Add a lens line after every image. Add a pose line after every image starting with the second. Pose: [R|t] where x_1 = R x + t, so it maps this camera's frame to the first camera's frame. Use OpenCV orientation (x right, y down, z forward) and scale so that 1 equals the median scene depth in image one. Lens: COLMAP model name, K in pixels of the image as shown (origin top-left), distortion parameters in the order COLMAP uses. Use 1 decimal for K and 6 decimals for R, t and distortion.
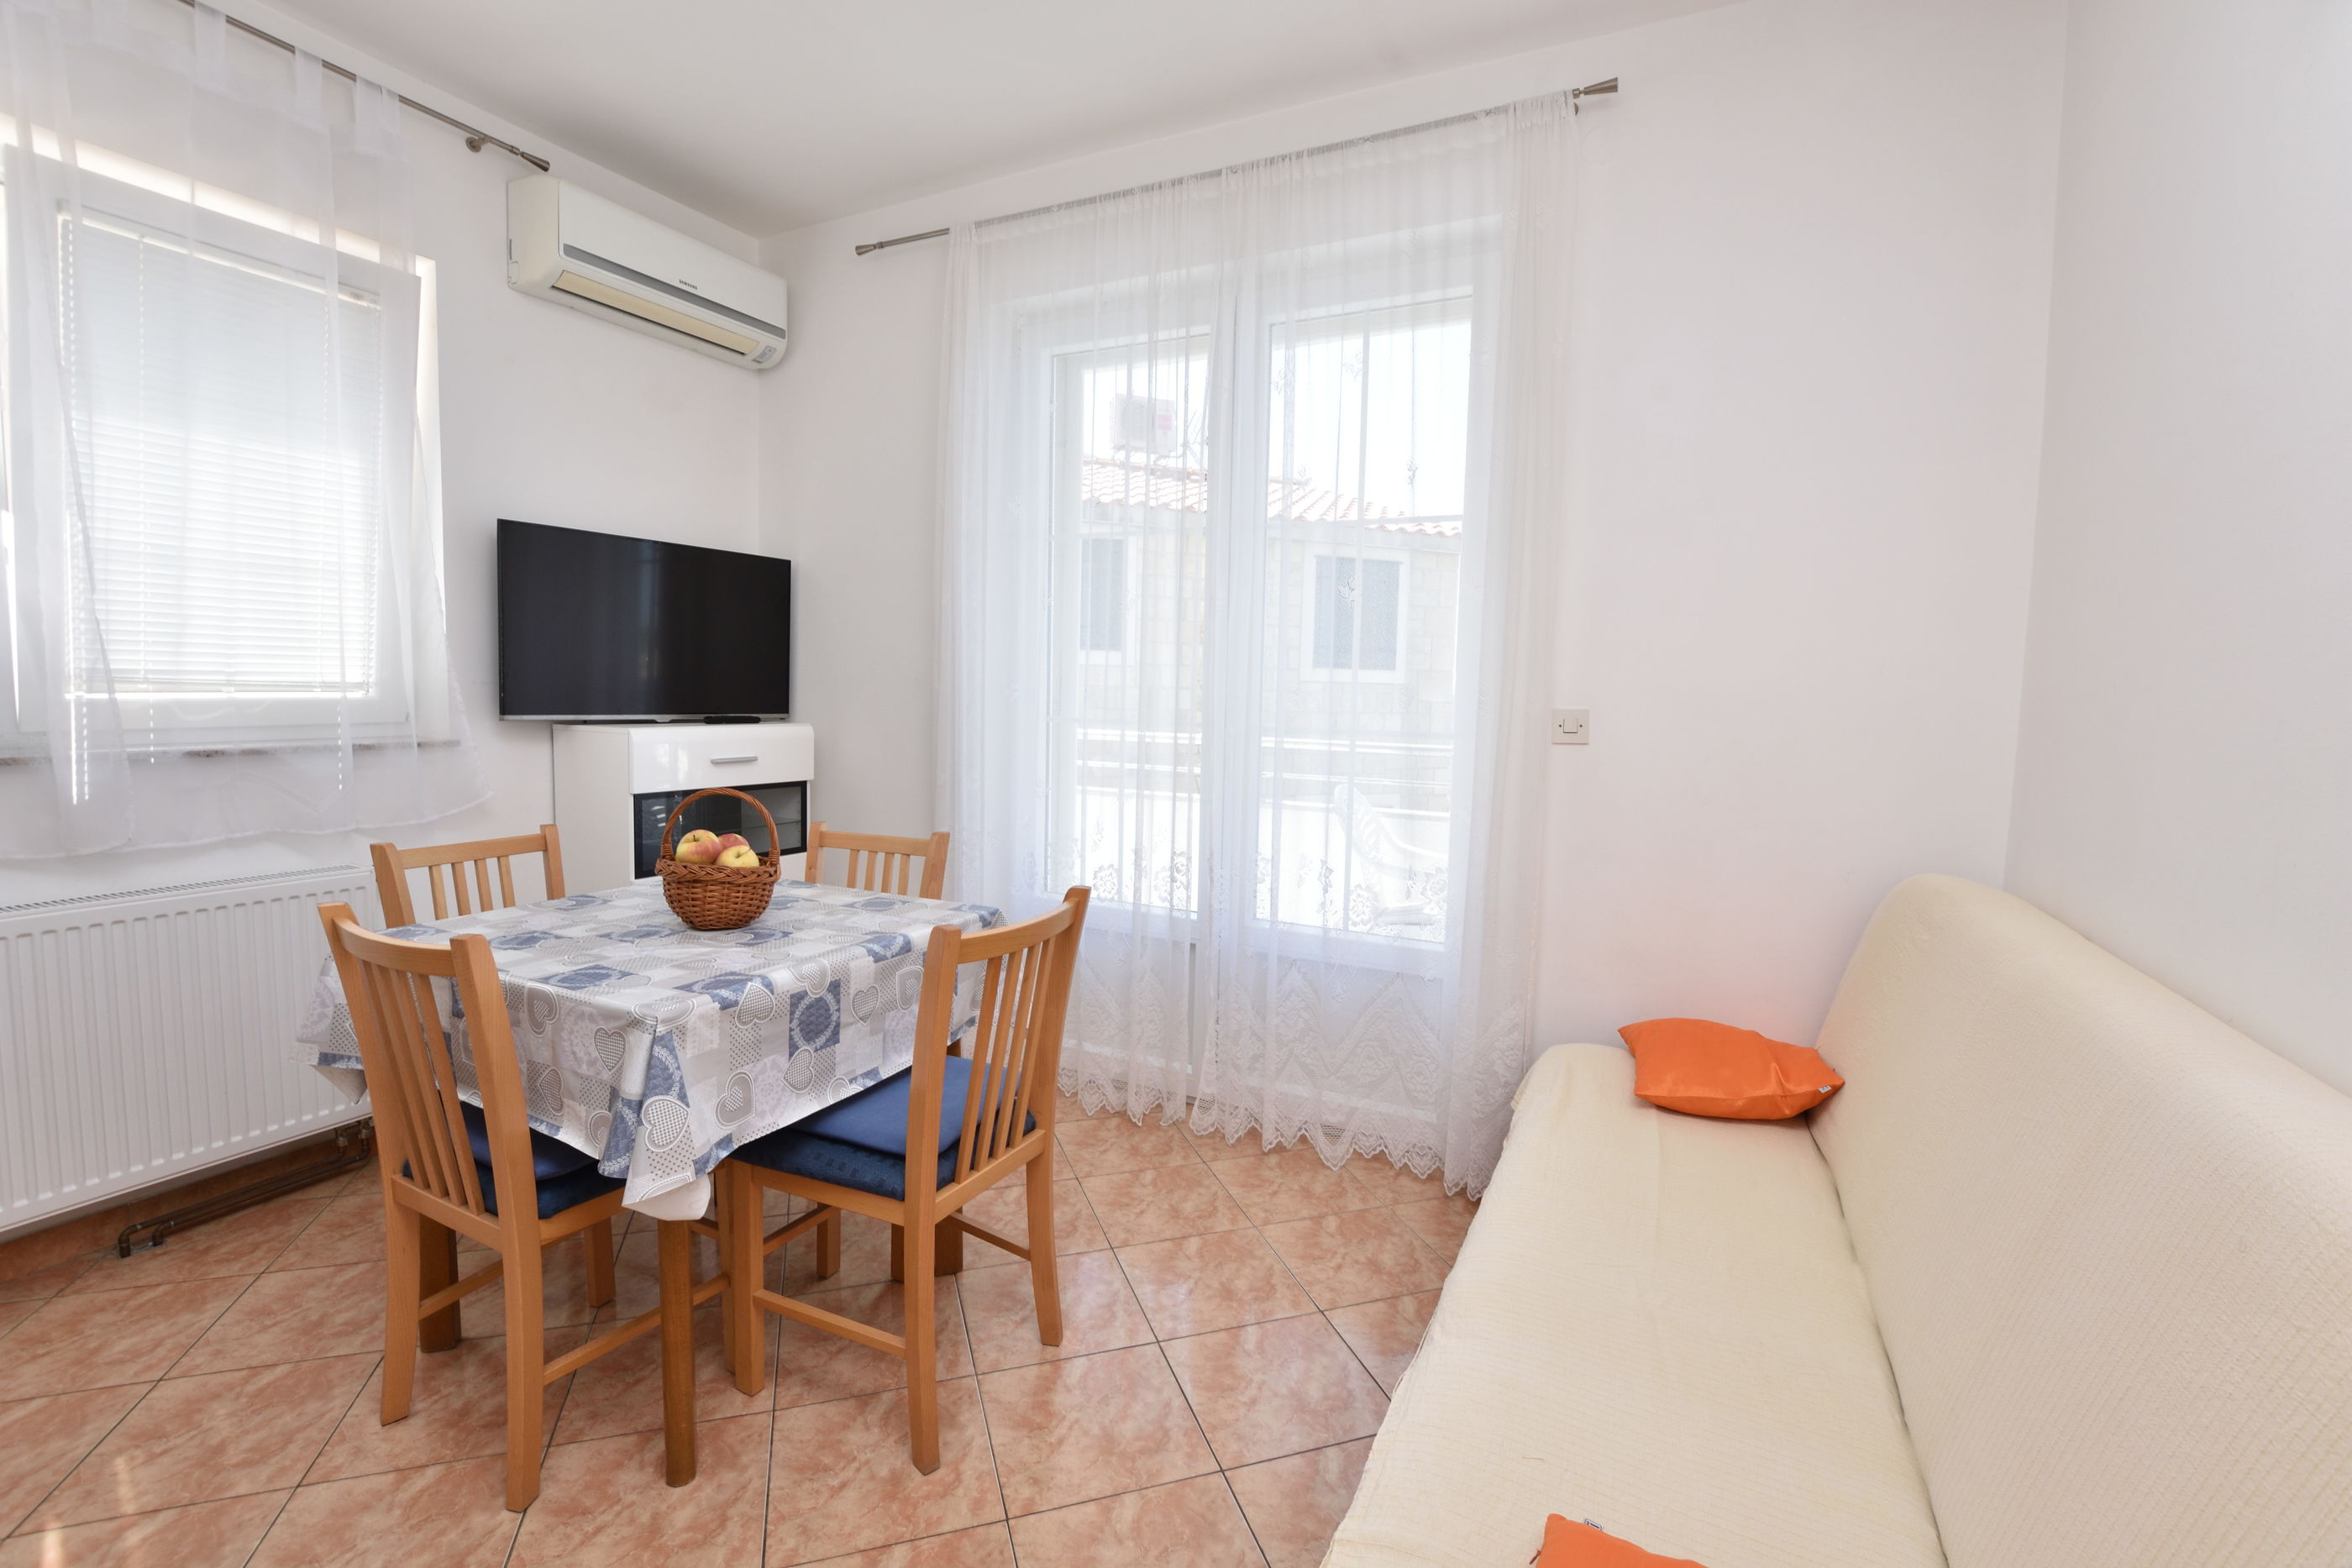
lens RADIAL K [[1035.2, 0, 1173.2], [0, 1035.2, 770.3], [0, 0, 1]] dist [-0.032571, 0.005068]
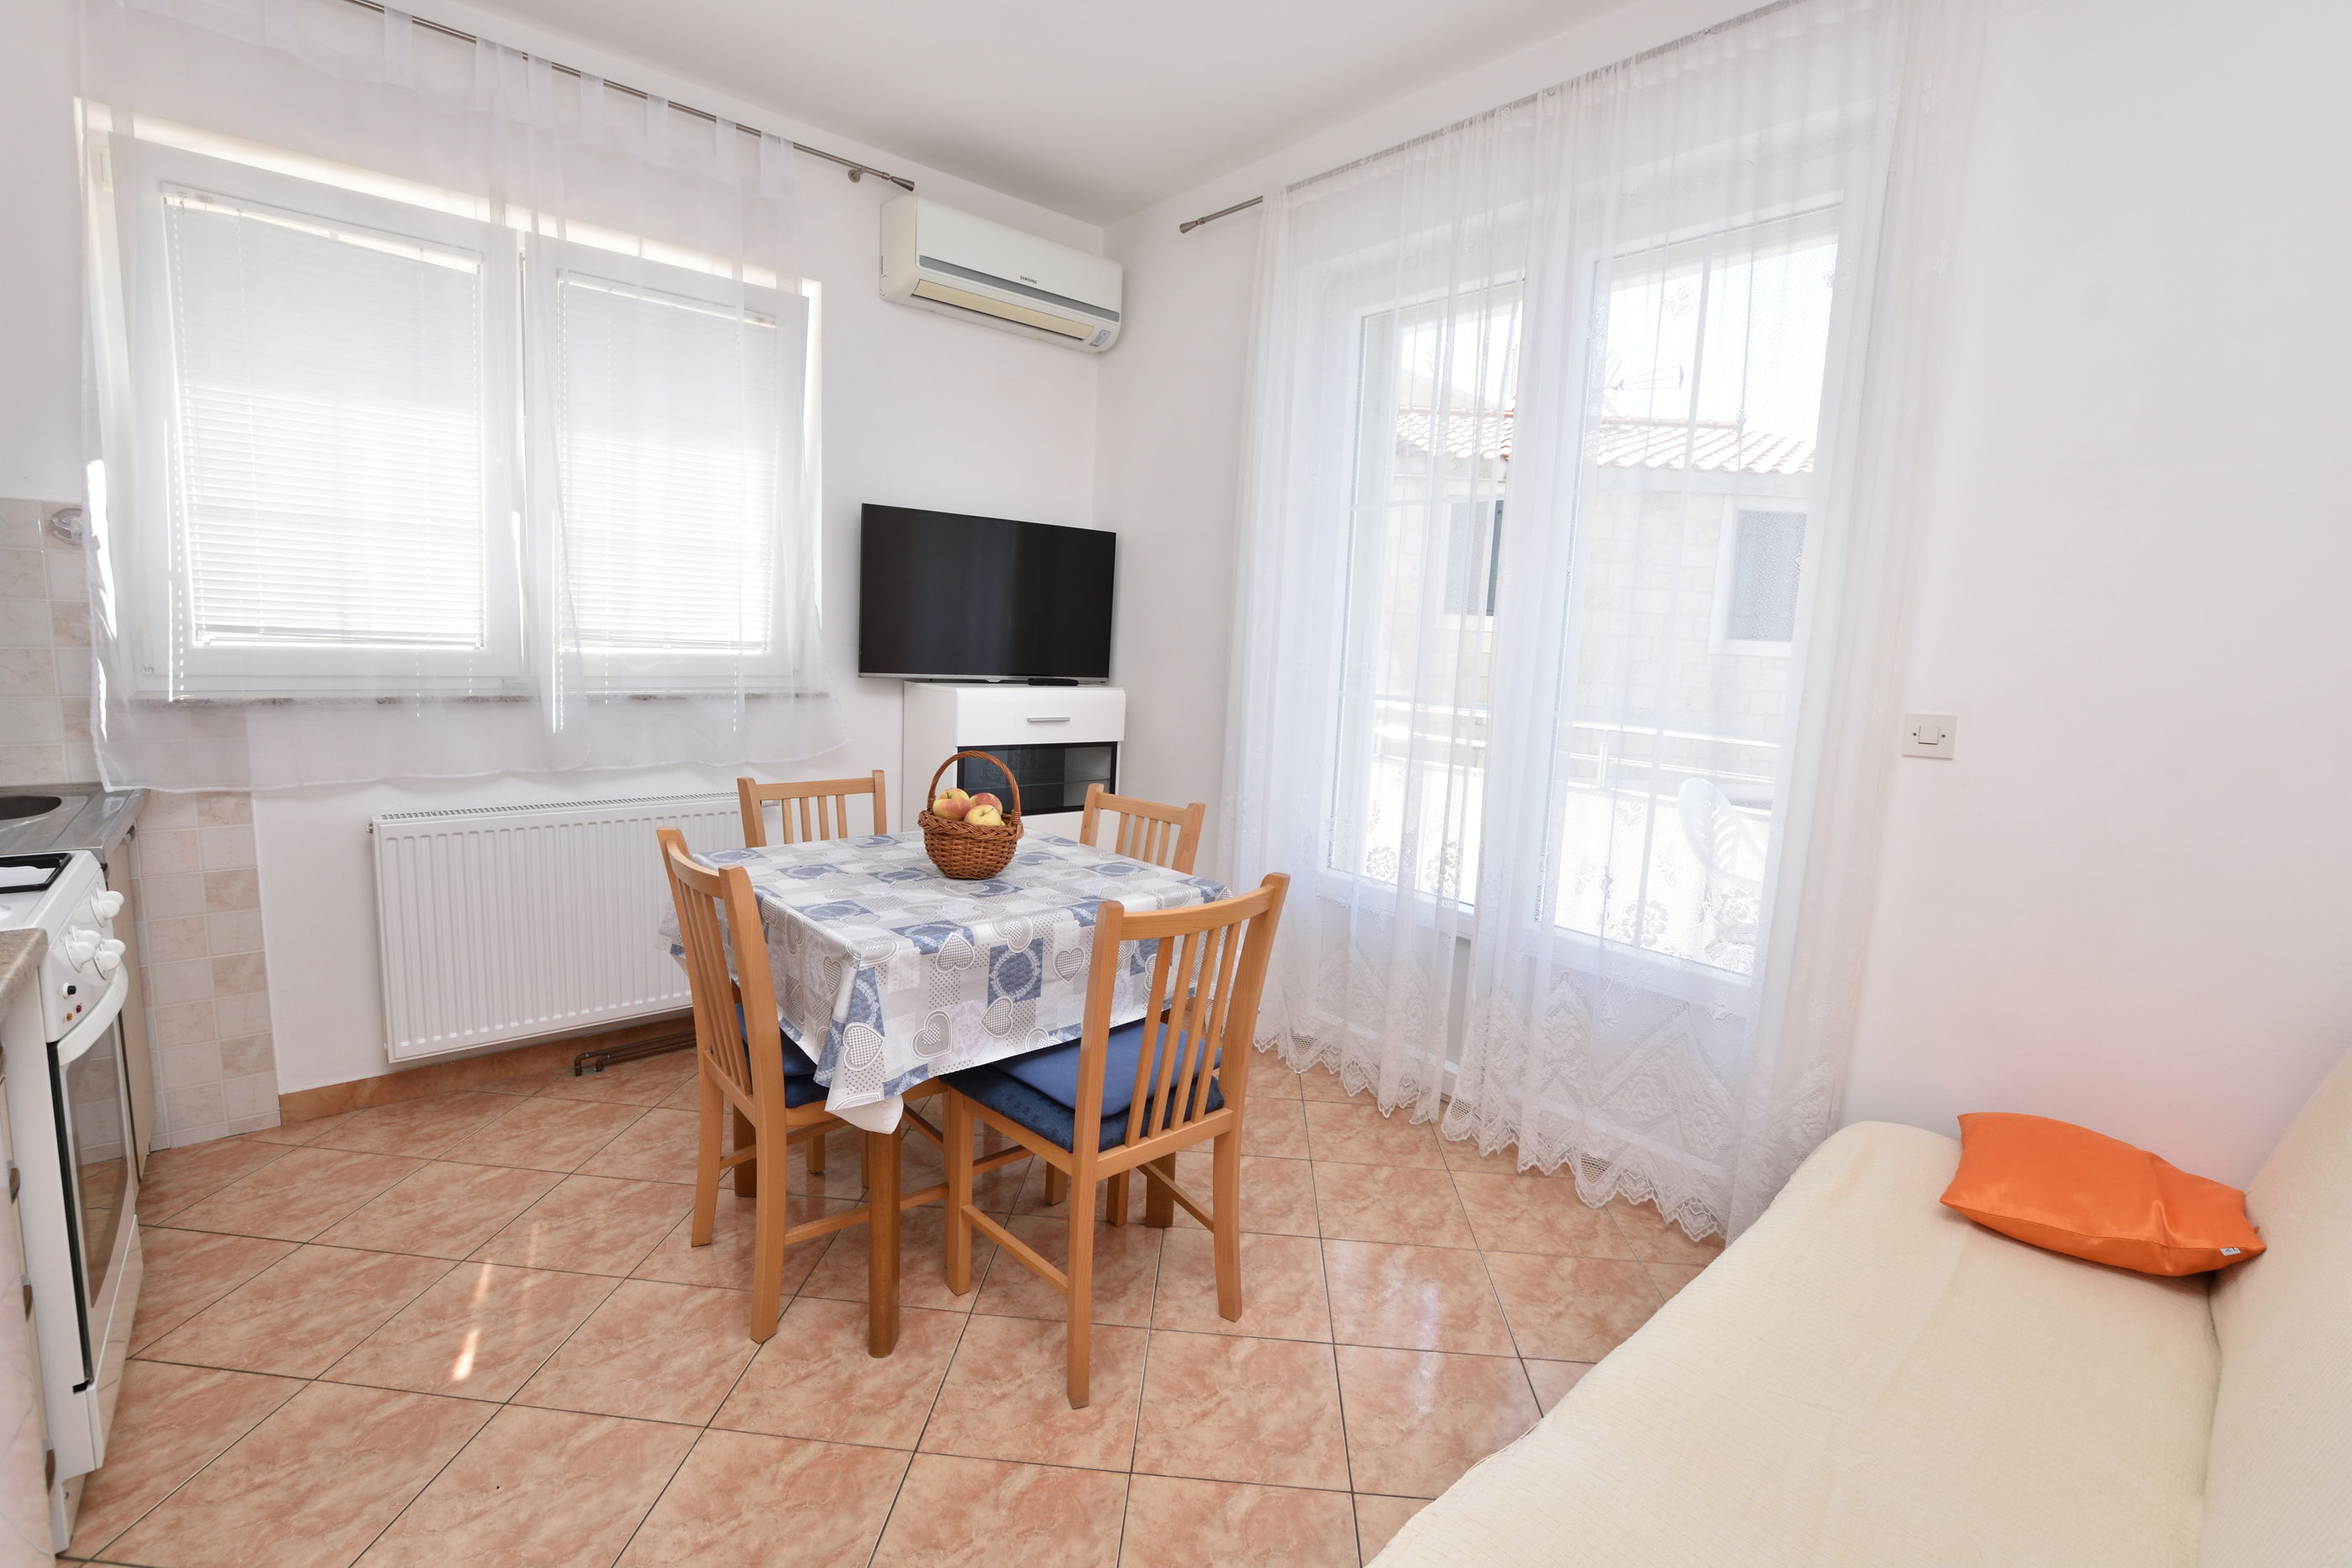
lens RADIAL K [[1035.2, 0, 1174.5], [0, 1035.2, 771.4], [0, 0, 1]] dist [-0.032571, 0.005068]
pose [[0.927284, 0.069026, -0.367941, 0.144671], [-0.054492, 0.997274, 0.049758, -0.024015], [0.370372, -0.026090, 0.928517, 0.043513]]
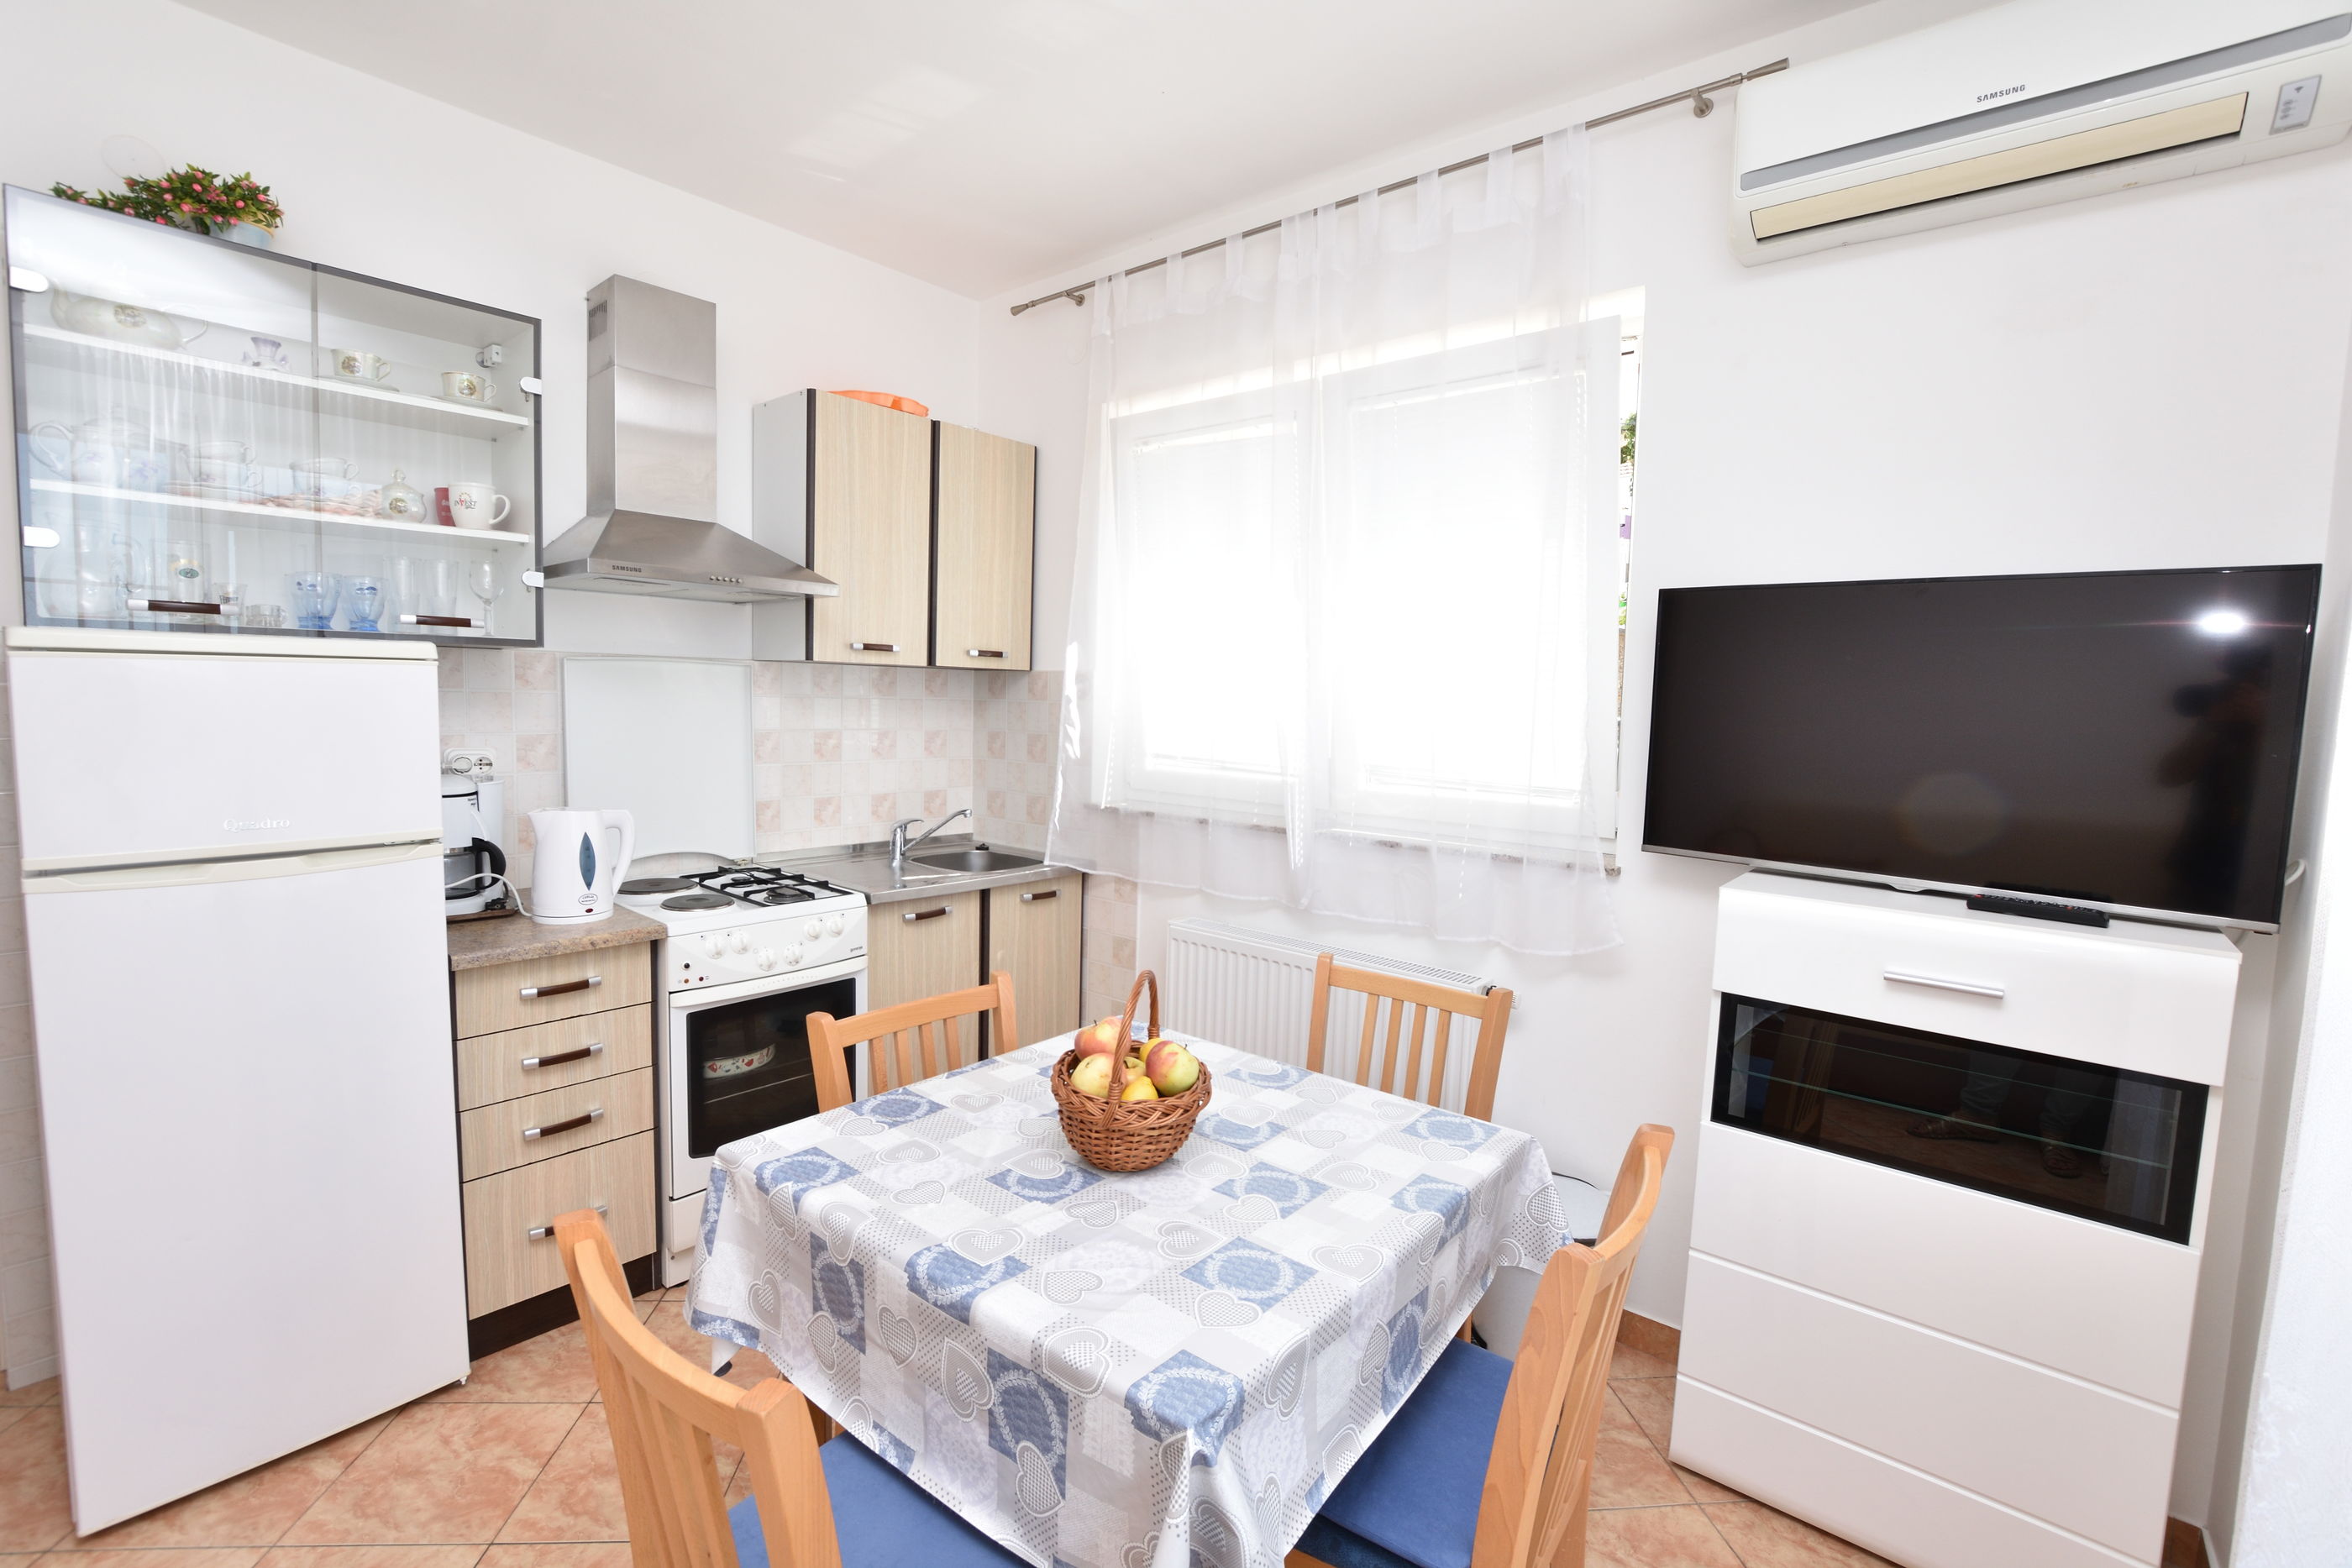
lens RADIAL K [[1035.2, 0, 1169.3], [0, 1035.2, 773.8], [0, 0, 1]] dist [-0.032571, 0.005068]
pose [[-0.238181, 0.046264, -0.970118, 0.213118], [-0.113559, 0.990687, 0.075125, -0.152593], [0.964559, 0.128059, -0.230709, 1.016202]]
